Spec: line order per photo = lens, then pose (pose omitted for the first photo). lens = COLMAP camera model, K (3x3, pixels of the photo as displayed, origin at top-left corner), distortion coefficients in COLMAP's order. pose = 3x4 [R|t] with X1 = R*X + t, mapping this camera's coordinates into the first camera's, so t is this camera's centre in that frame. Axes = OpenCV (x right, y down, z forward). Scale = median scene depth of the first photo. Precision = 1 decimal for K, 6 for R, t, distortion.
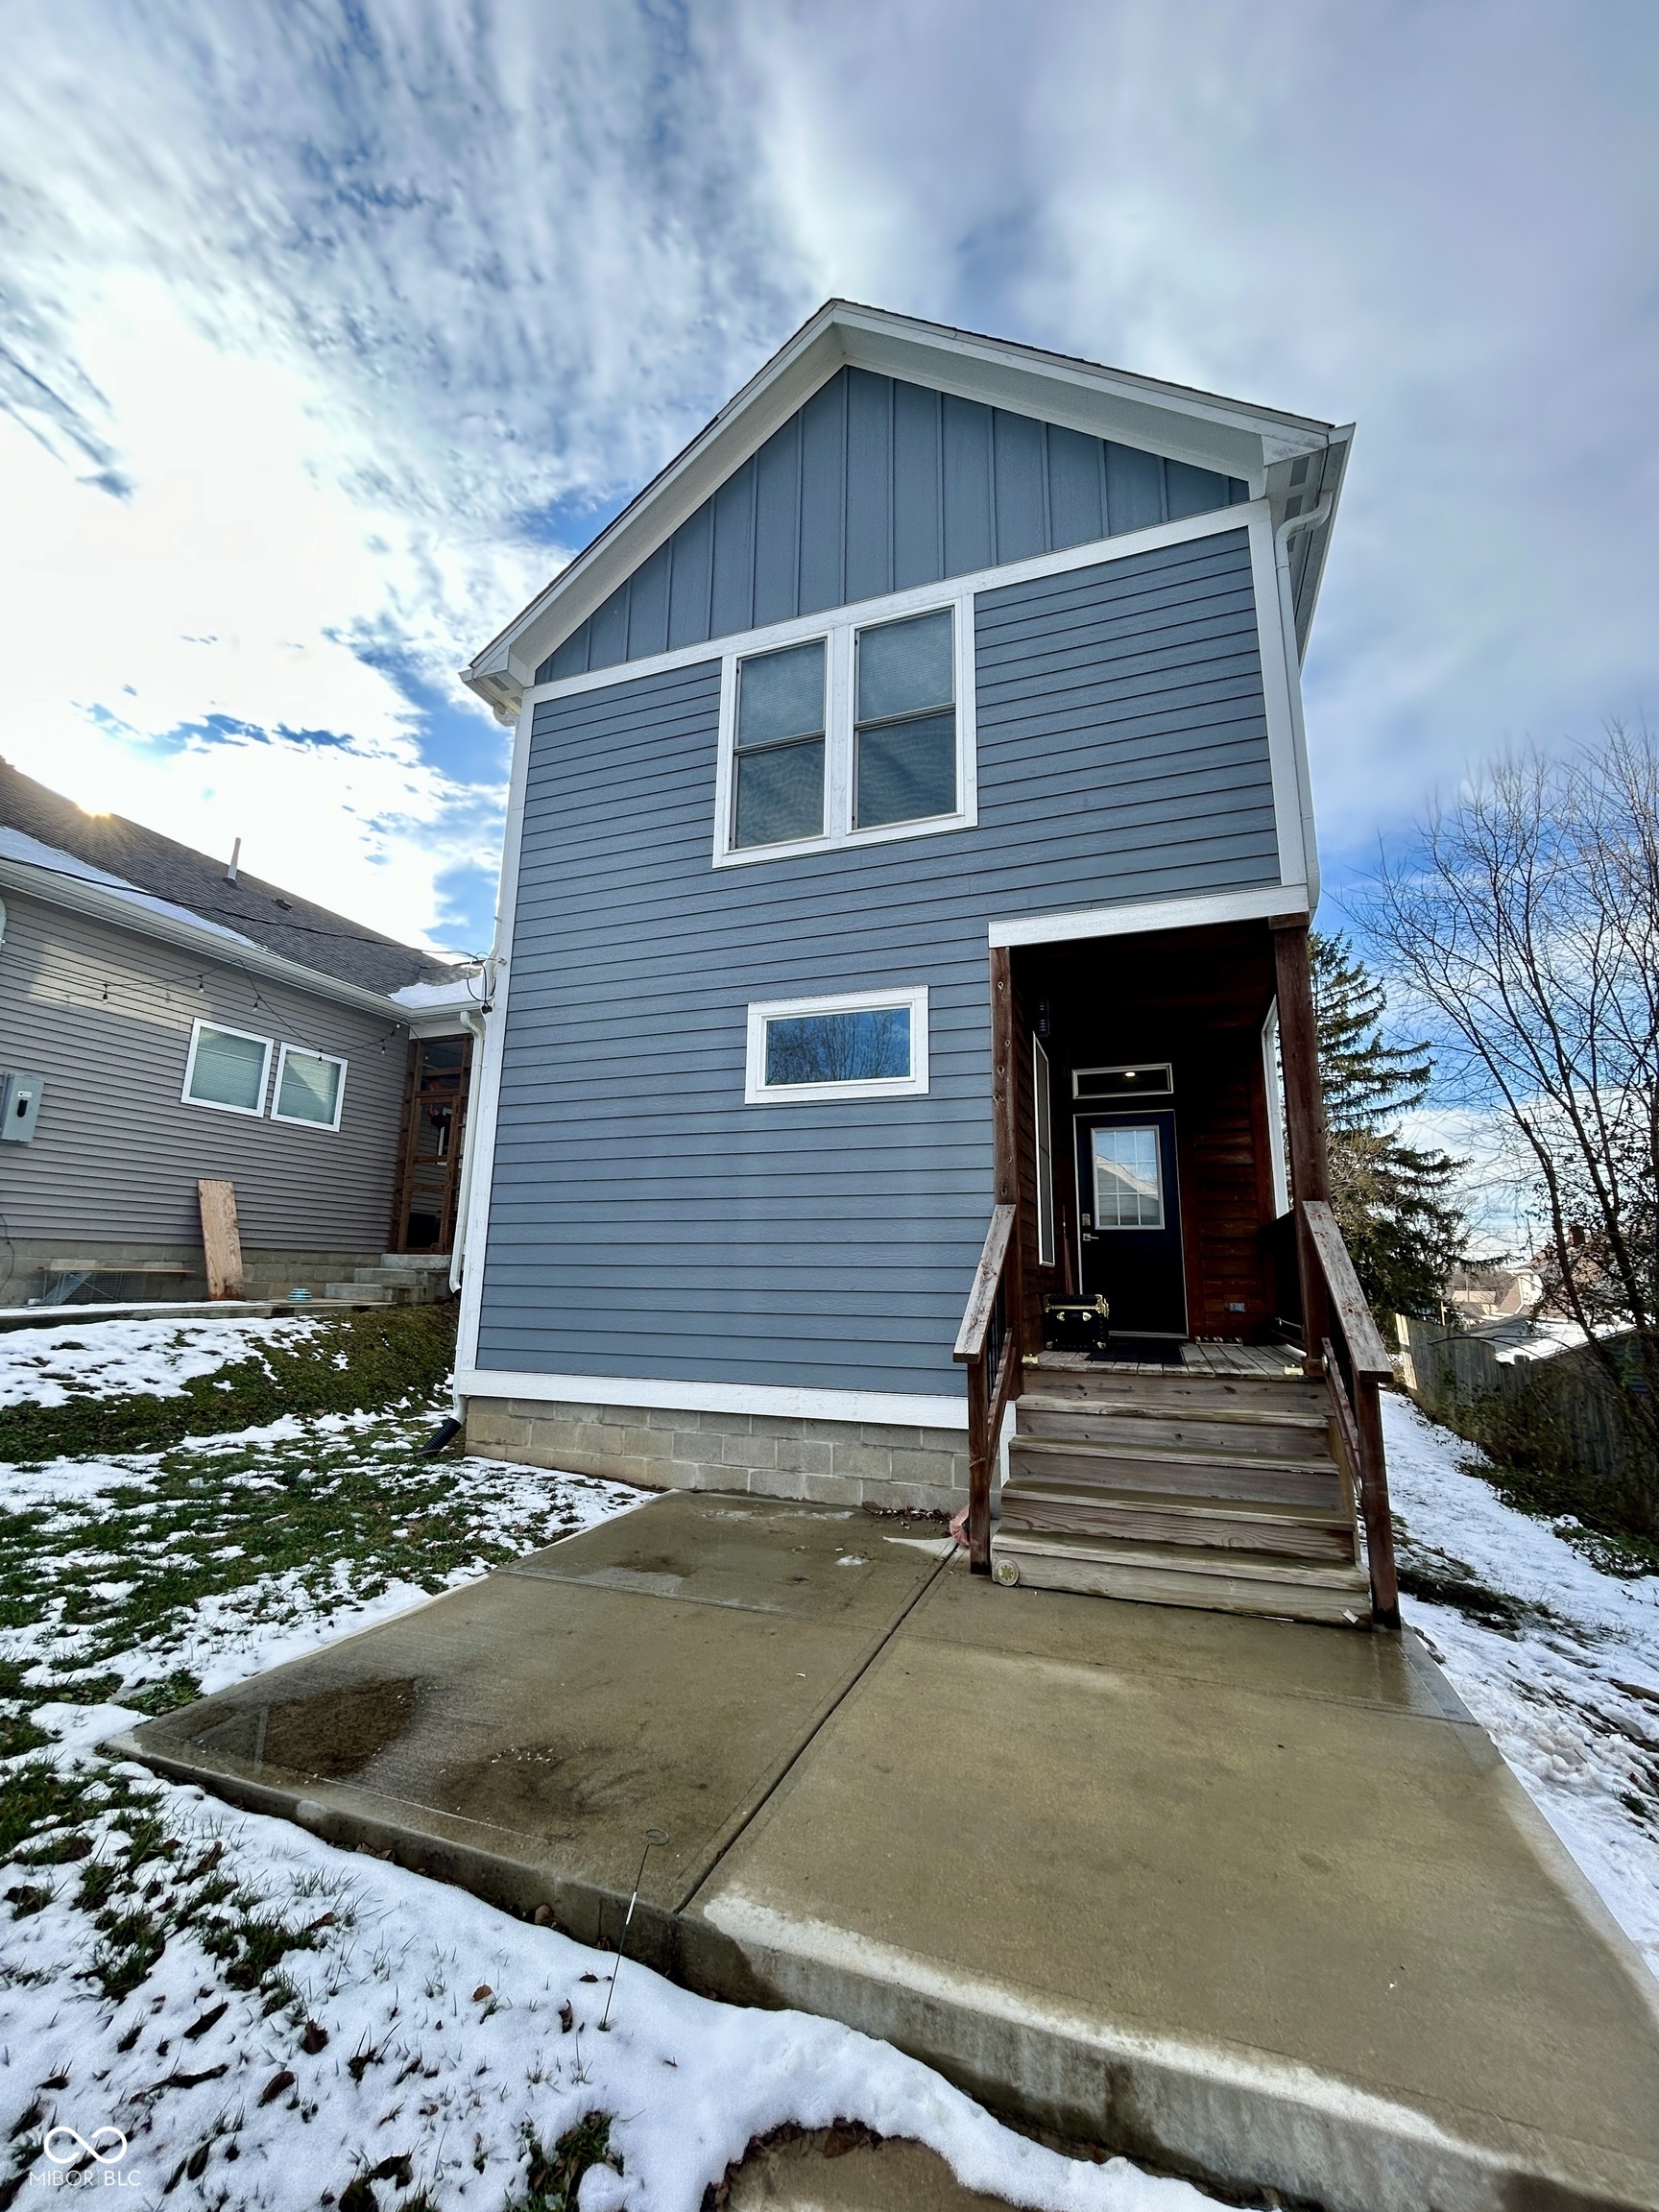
lens RADIAL K [[889.1, 0, 830.2], [0, 889.1, 1098.2], [0, 0, 1]] dist [-0.000099, 0.000826]
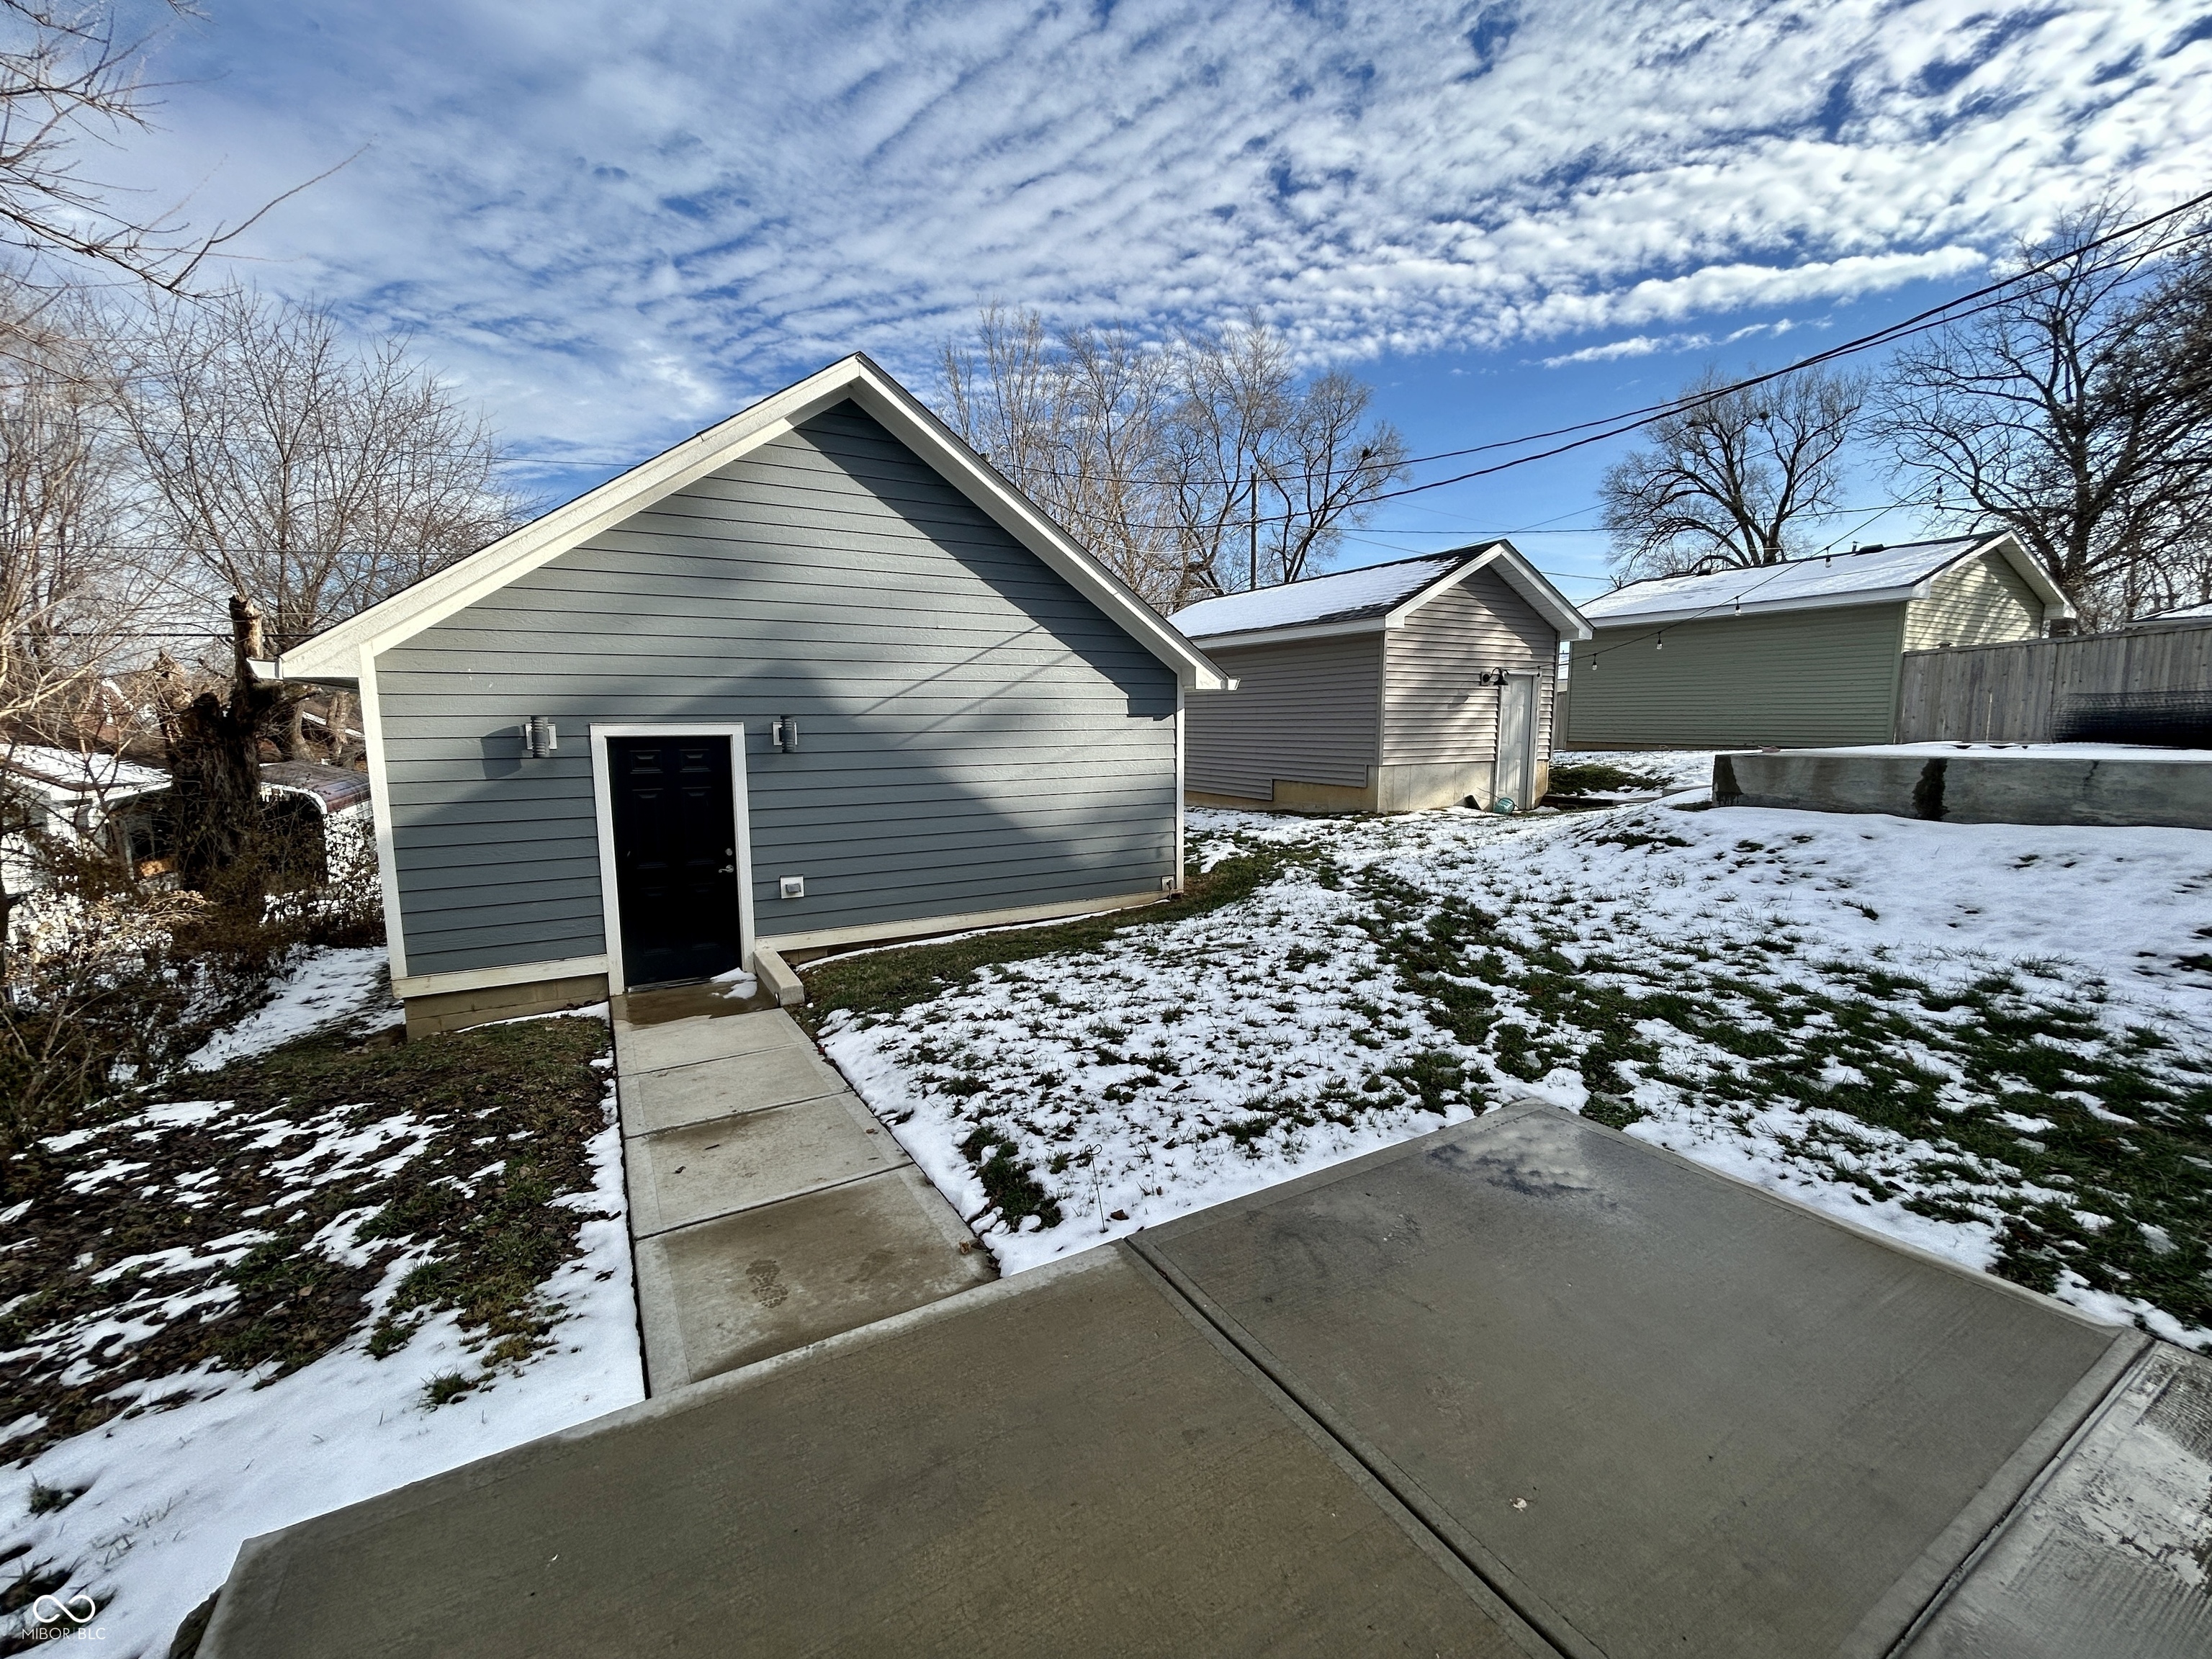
lens RADIAL K [[889.1, 0, 1098.6], [0, 889.1, 830.5], [0, 0, 1]] dist [-0.000099, 0.000826]
pose [[-0.634695, 0.084901, -0.768085, 0.495714], [0.146016, 0.989218, -0.011314, 0.191293], [0.758842, -0.119334, -0.640248, 1.139348]]
